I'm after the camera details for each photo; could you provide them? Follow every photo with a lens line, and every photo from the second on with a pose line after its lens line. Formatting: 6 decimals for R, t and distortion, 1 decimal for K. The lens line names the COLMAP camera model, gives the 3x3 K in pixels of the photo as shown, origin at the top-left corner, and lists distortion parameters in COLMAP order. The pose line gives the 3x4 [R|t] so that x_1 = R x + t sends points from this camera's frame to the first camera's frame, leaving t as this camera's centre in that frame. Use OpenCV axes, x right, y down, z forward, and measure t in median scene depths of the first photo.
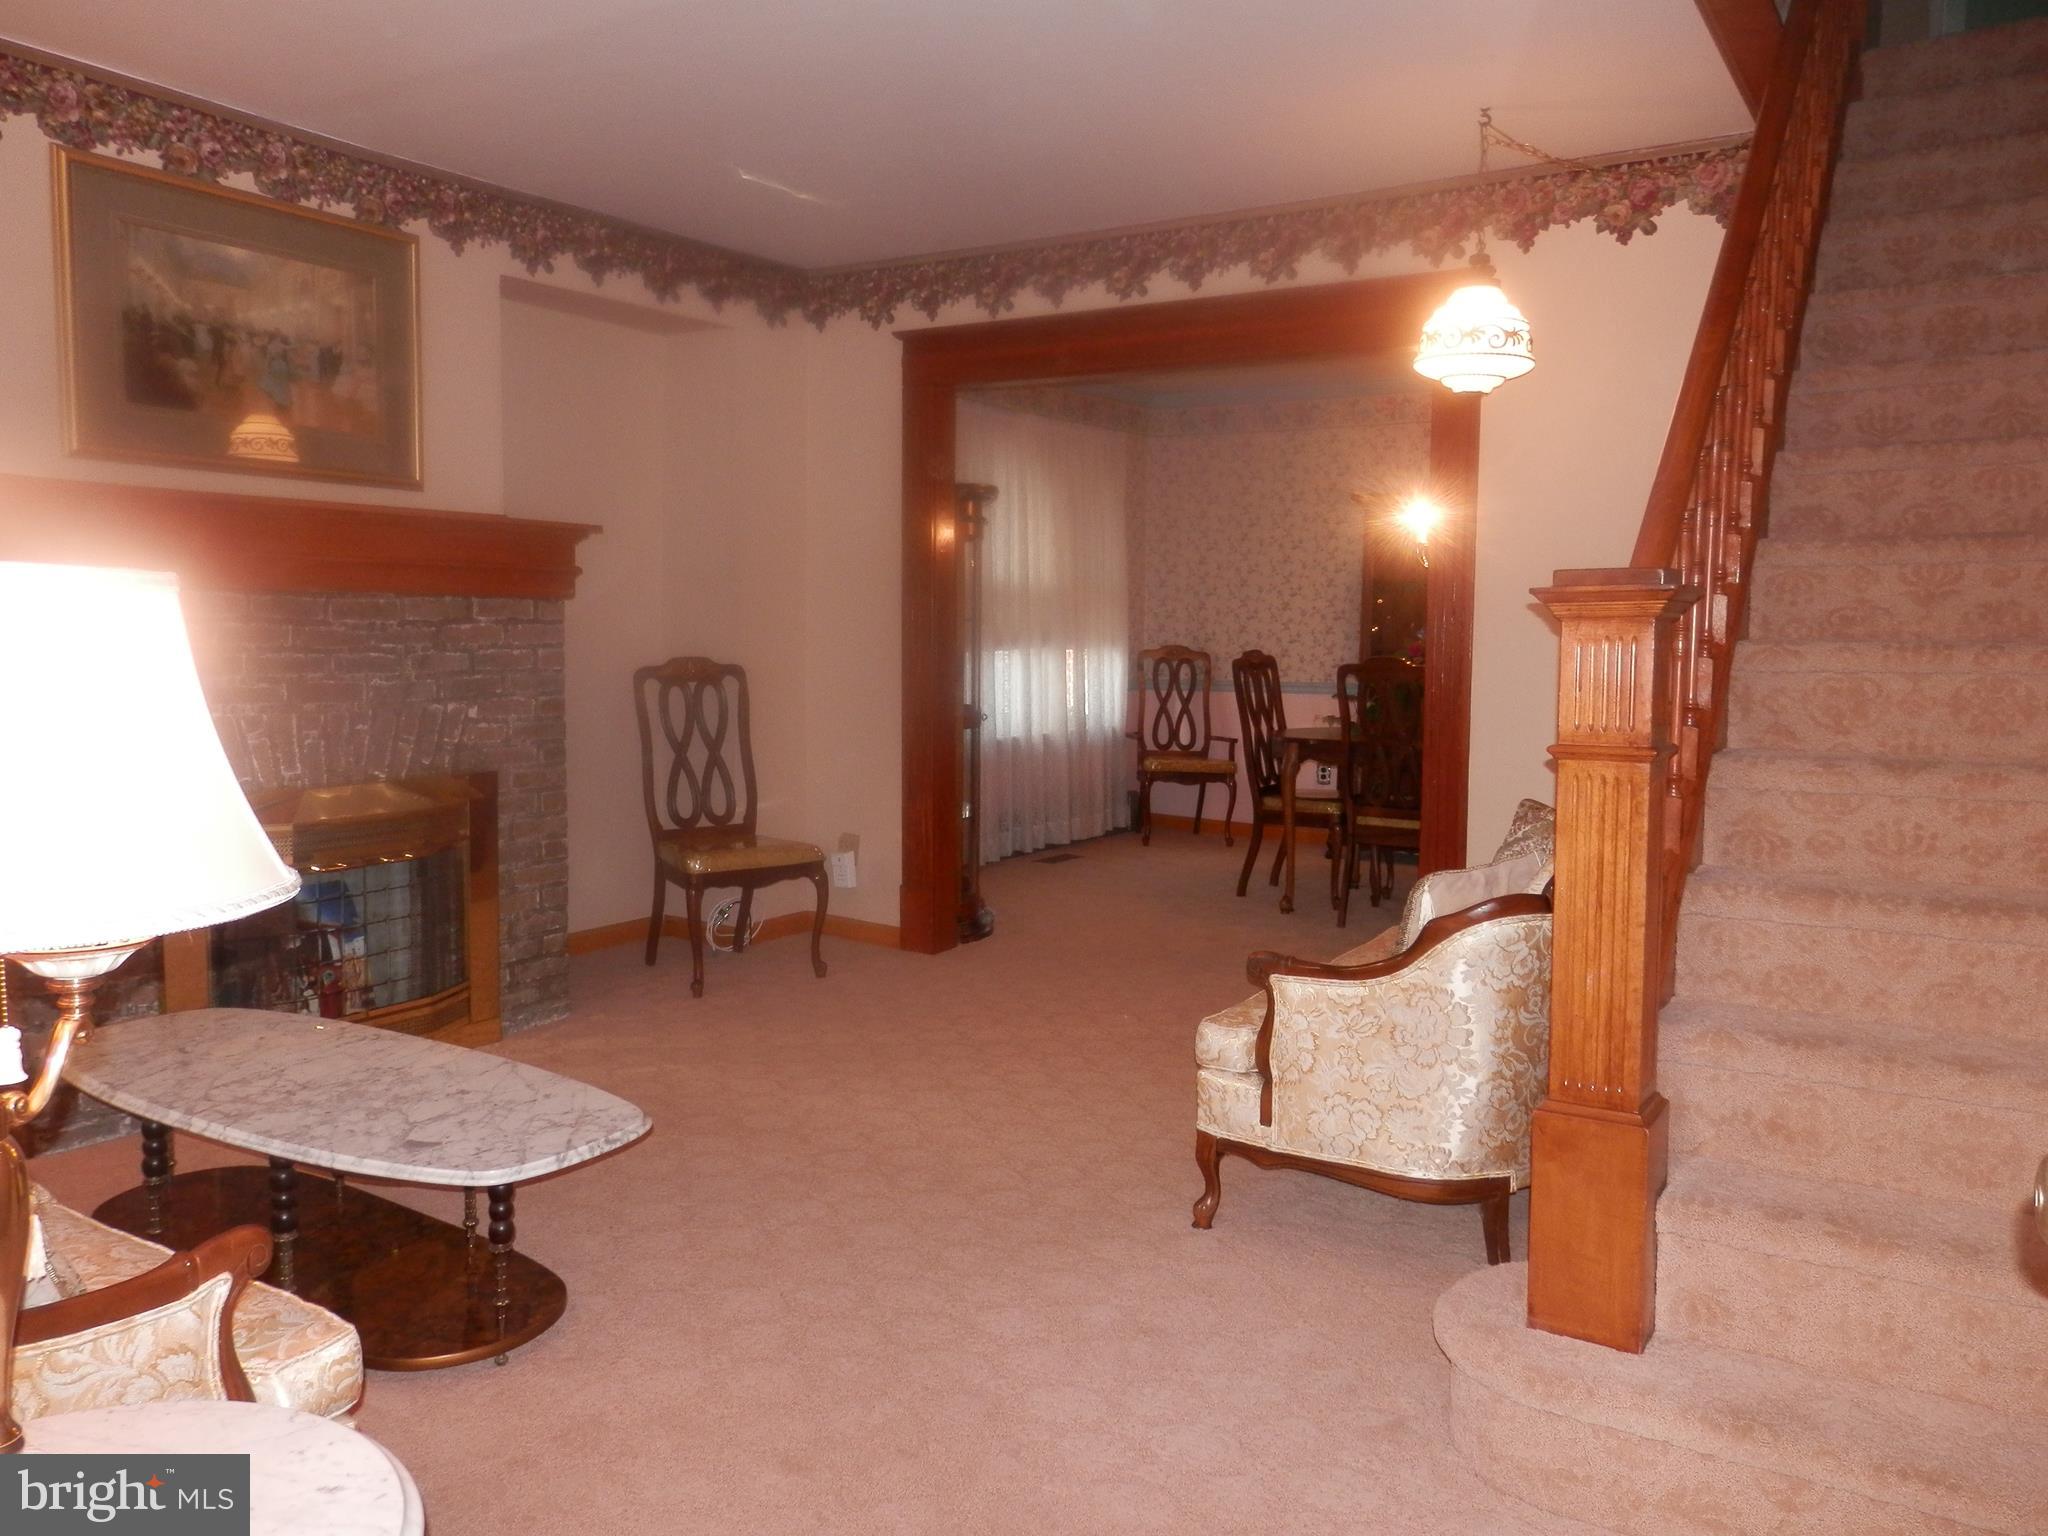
lens RADIAL K [[1515.7, 0, 1022.3], [0, 1515.7, 769.8], [0, 0, 1]] dist [0.007245, -0.001640]
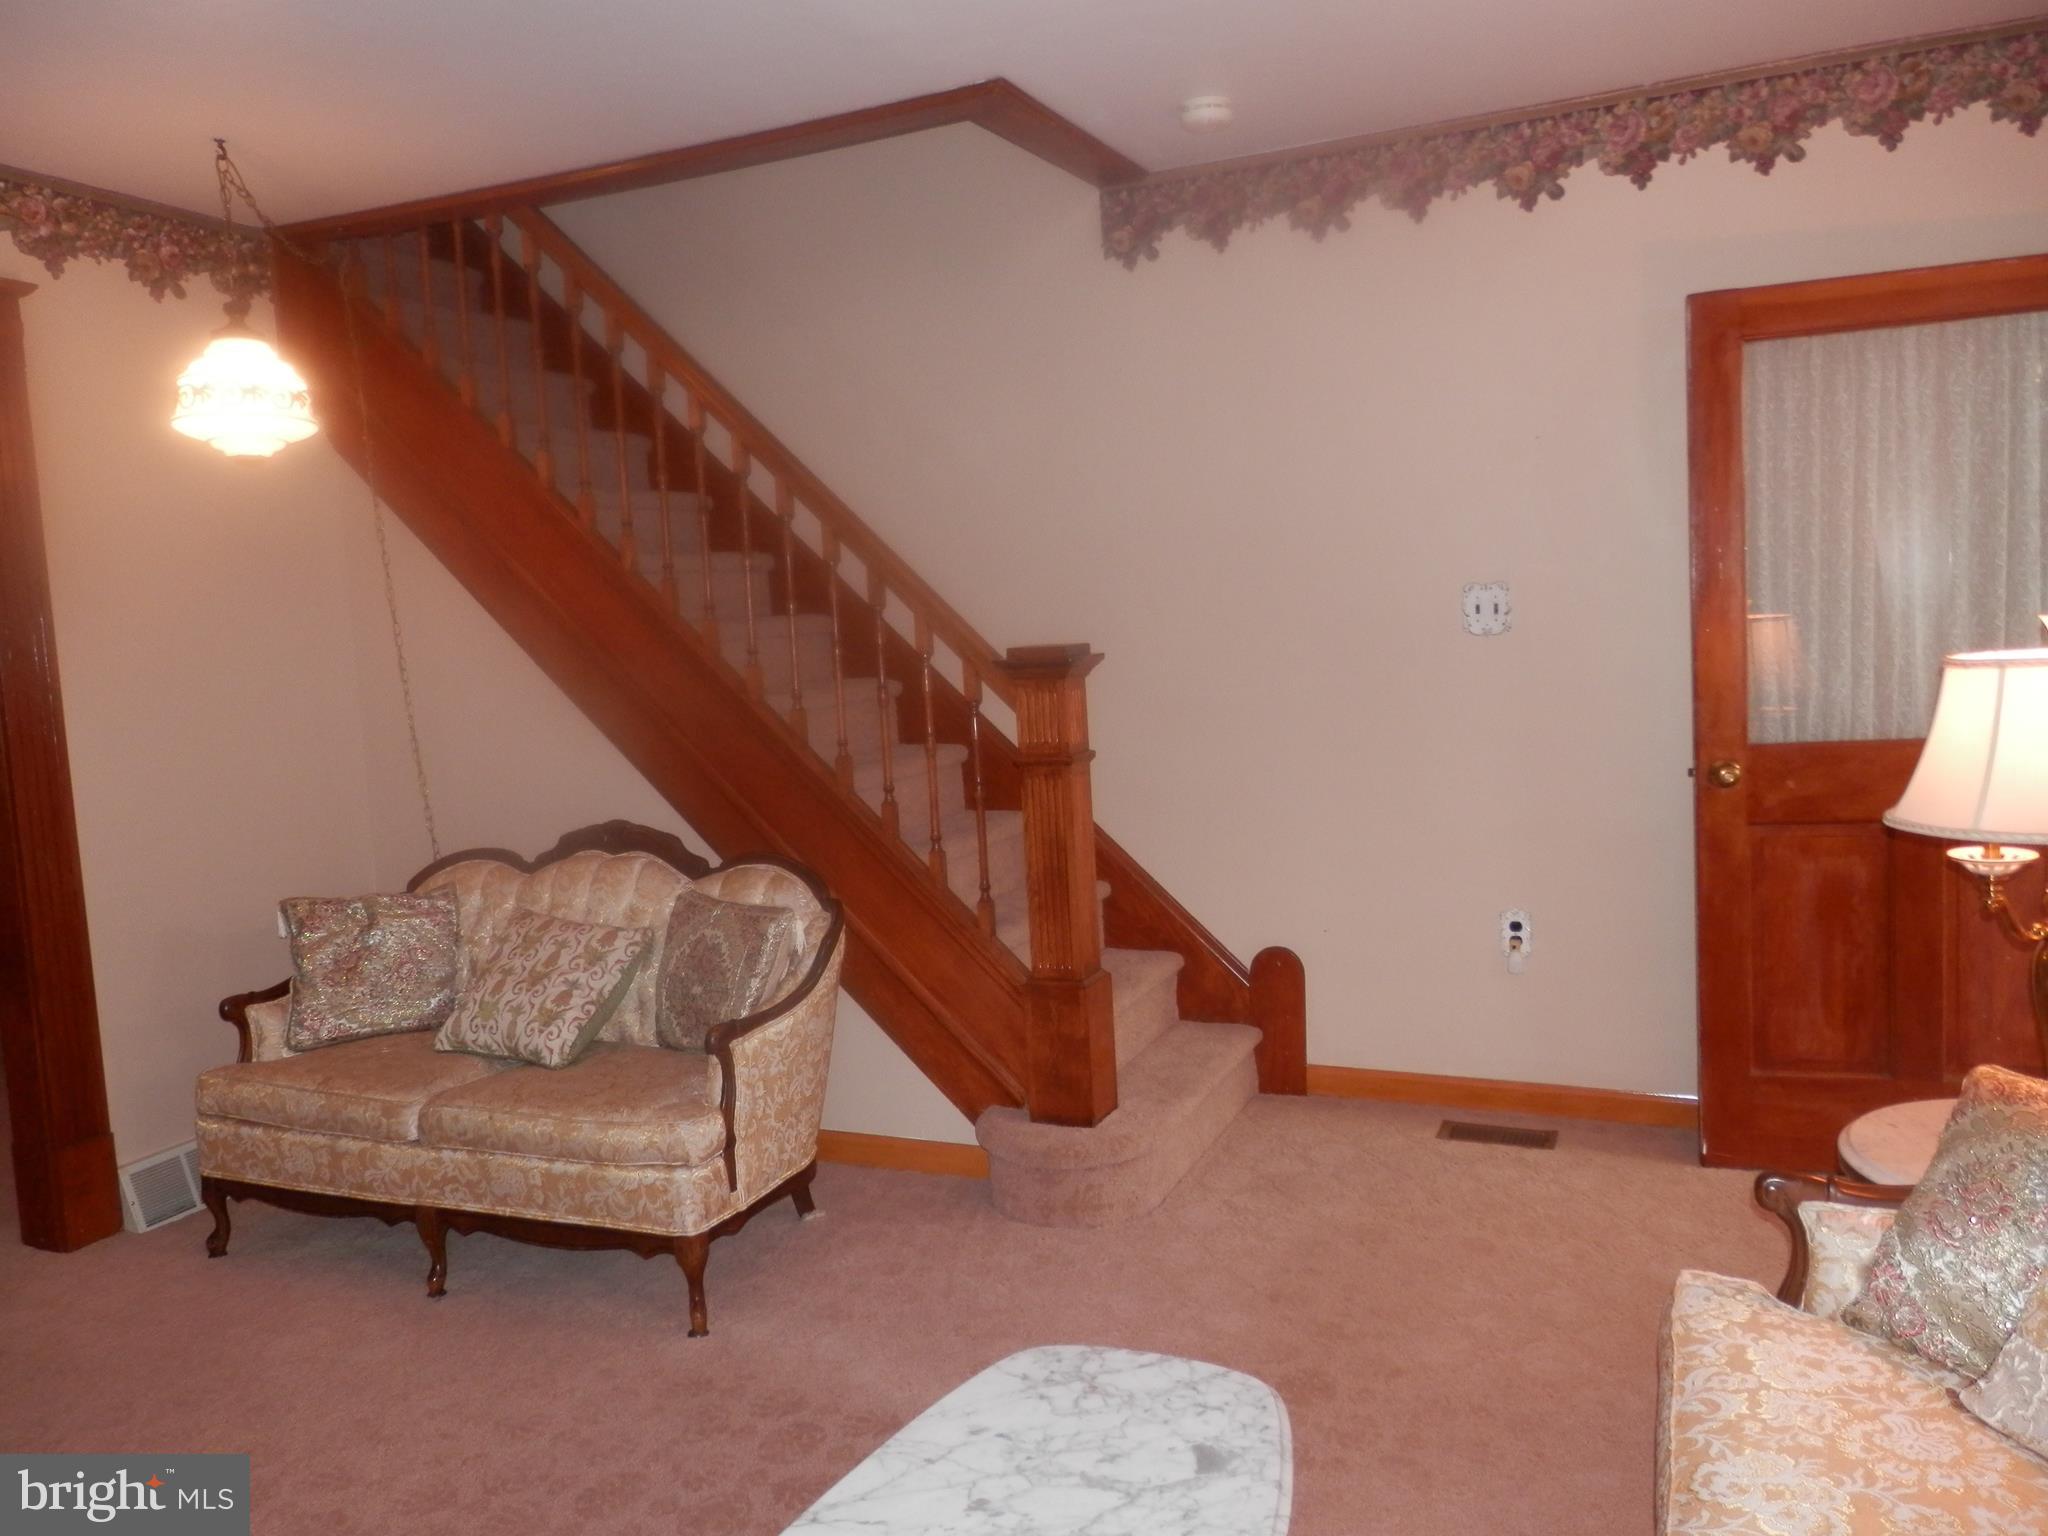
lens RADIAL K [[1515.7, 0, 1018.4], [0, 1515.7, 767.3], [0, 0, 1]] dist [0.007245, -0.001640]
pose [[-0.141731, -0.100762, 0.984764, -0.676715], [0.144888, 0.981981, 0.121330, -0.114671], [-0.979245, 0.159877, -0.124578, 0.714014]]
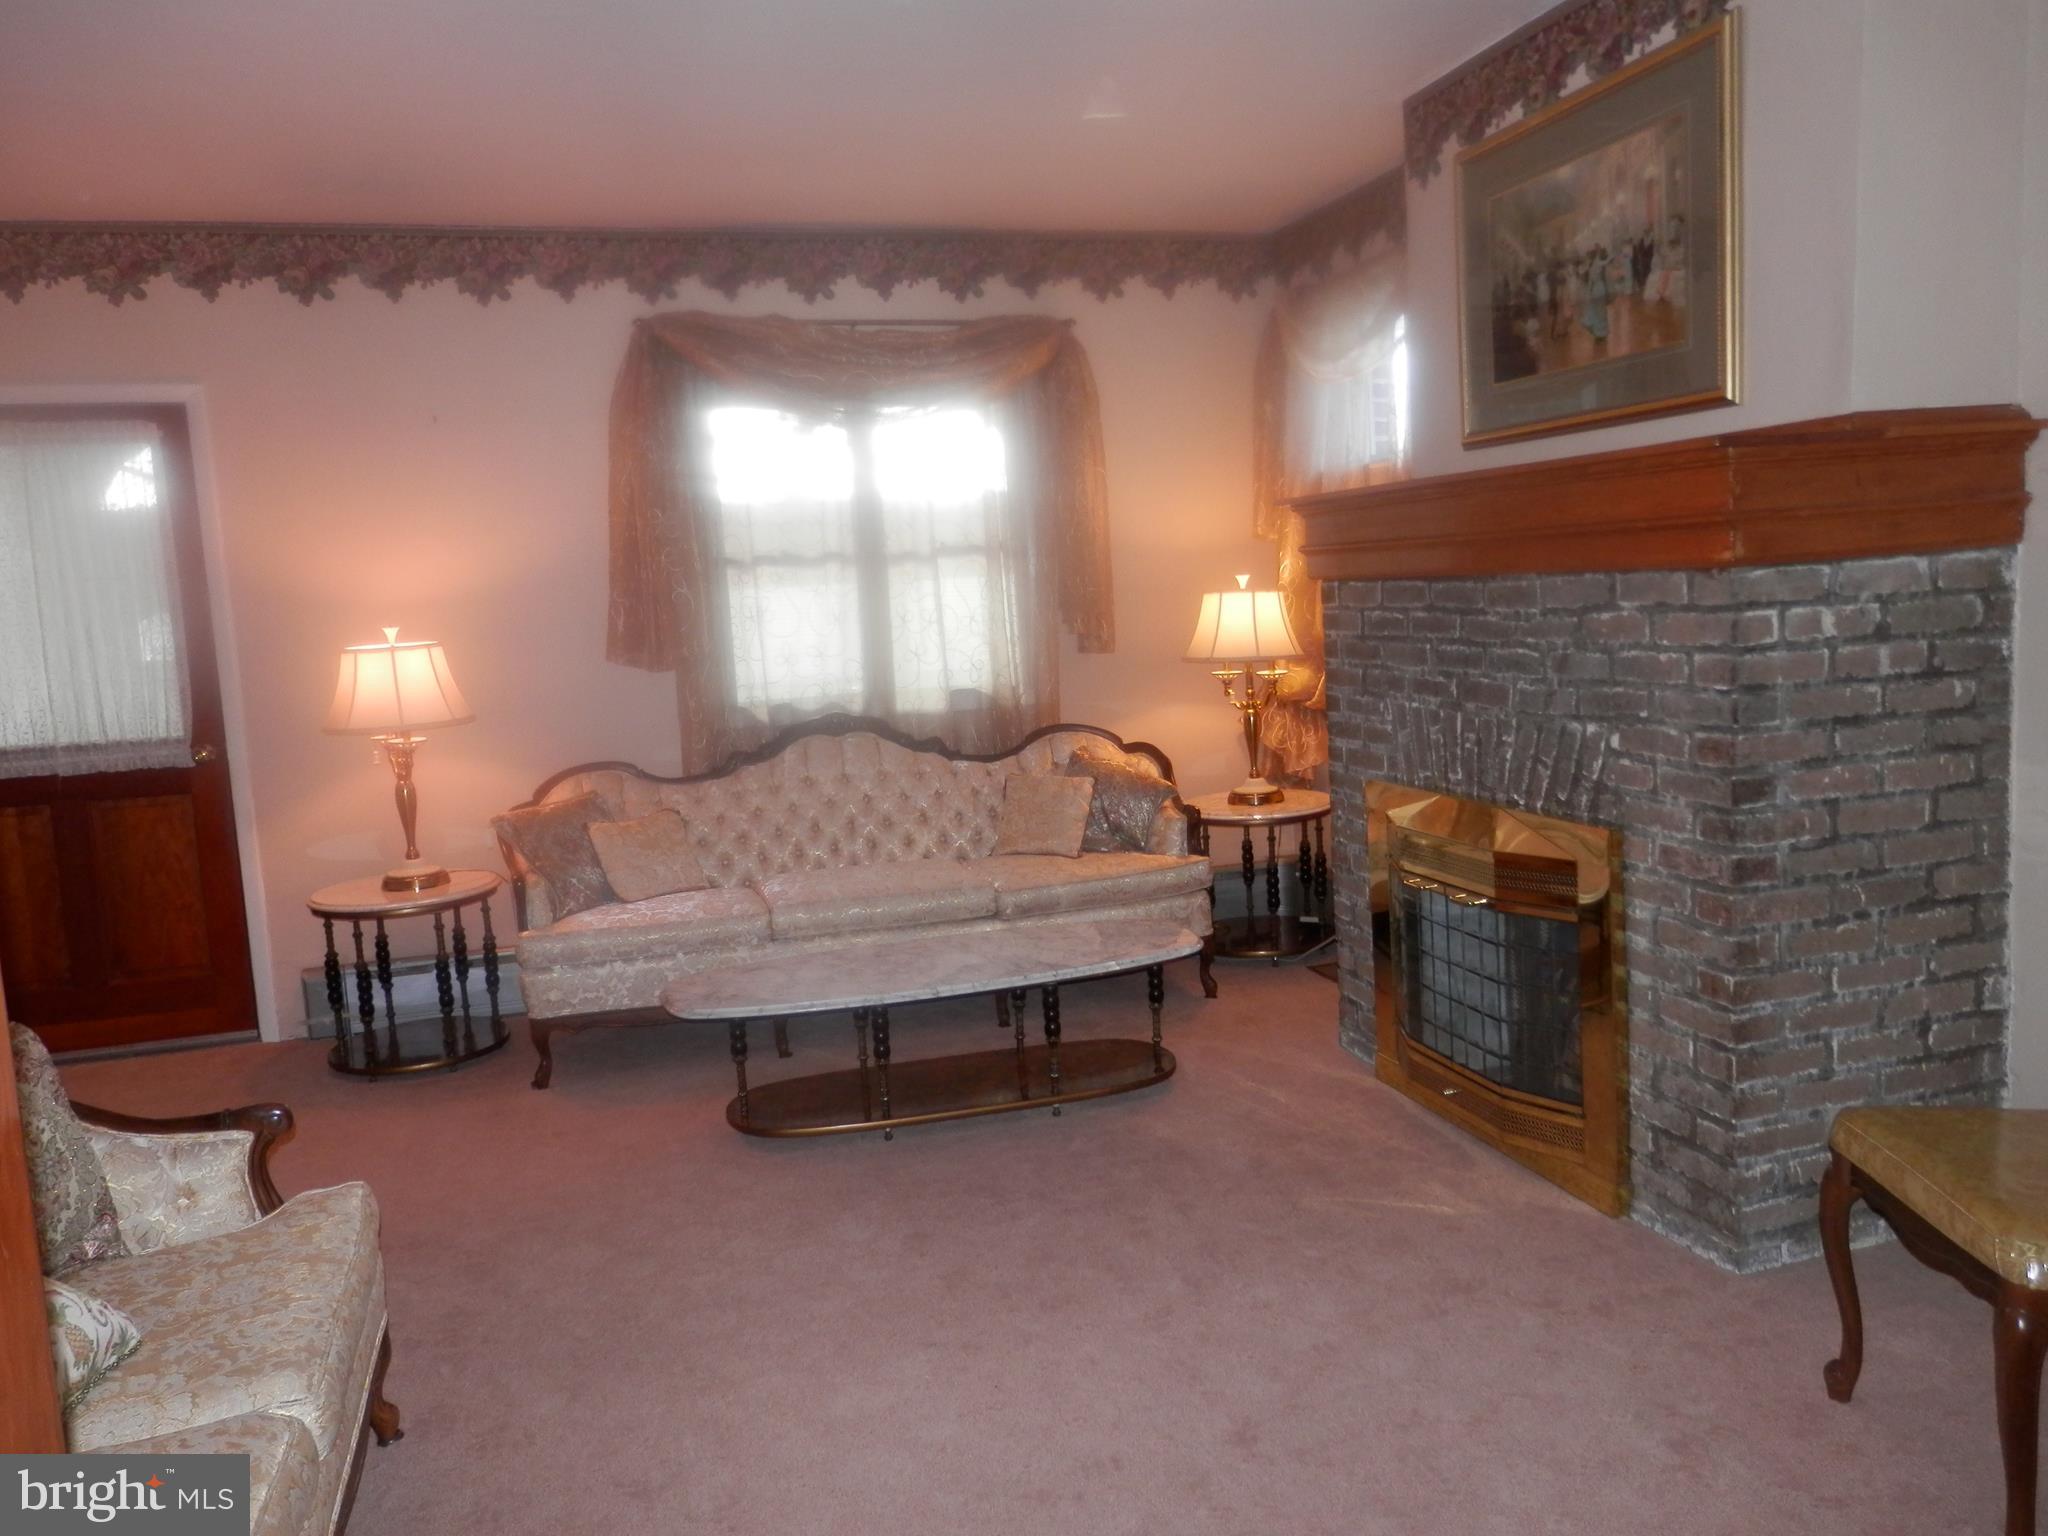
lens RADIAL K [[1515.7, 0, 1026.8], [0, 1515.7, 768.6], [0, 0, 1]] dist [0.007245, -0.001640]
pose [[-0.659952, 0.119997, -0.741663, 0.371785], [-0.019799, 0.984042, 0.176830, -0.162283], [0.751047, 0.131384, -0.647045, 1.427710]]
